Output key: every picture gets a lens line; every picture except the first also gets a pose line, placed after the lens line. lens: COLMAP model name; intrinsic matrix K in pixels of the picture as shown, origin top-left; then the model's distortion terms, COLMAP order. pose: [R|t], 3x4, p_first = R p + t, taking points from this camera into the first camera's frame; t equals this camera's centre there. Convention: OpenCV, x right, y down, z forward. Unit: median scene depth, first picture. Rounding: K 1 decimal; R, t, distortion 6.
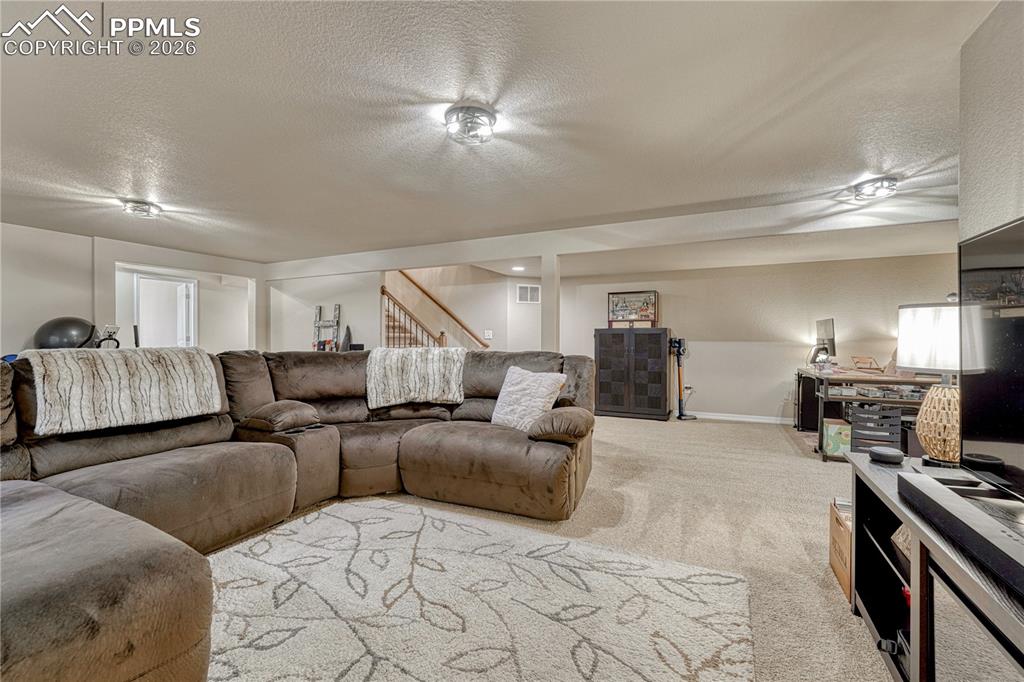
lens RADIAL K [[429.0, 0, 518.4], [0, 429.0, 341.7], [0, 0, 1]] dist [-0.007304, 0.000027]
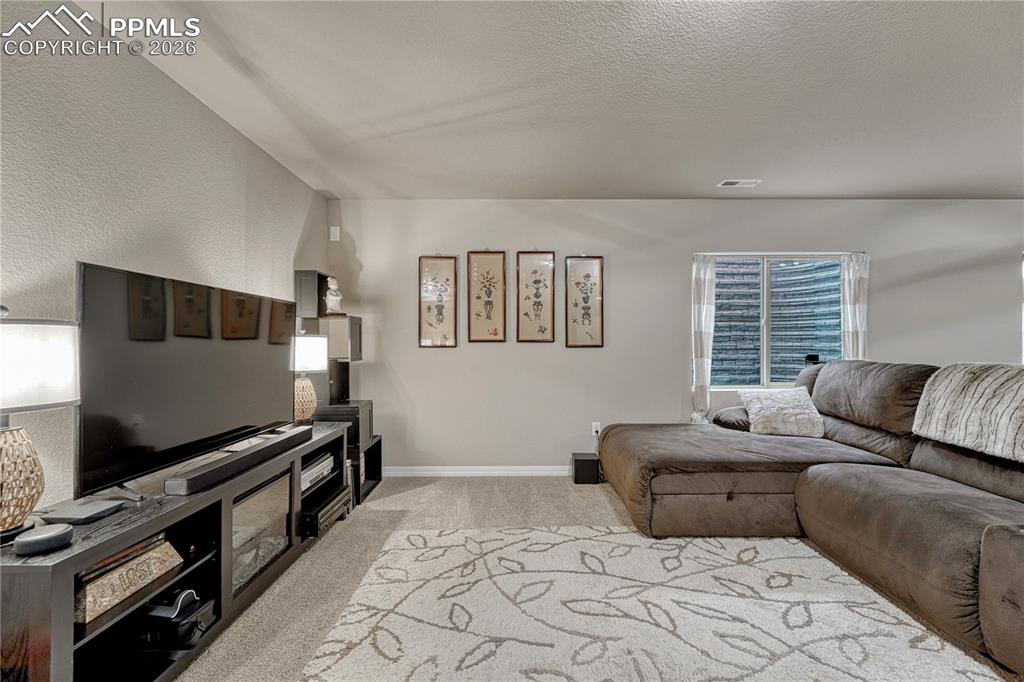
lens RADIAL K [[418.6, 0, 513.7], [0, 418.6, 343.9], [0, 0, 1]] dist [-0.001478, 0.000060]
pose [[-0.904972, 0.001405, -0.425468, 0.344944], [0.001362, 0.999999, 0.000406, -0.029876], [0.425468, -0.000212, -0.904973, 1.405883]]
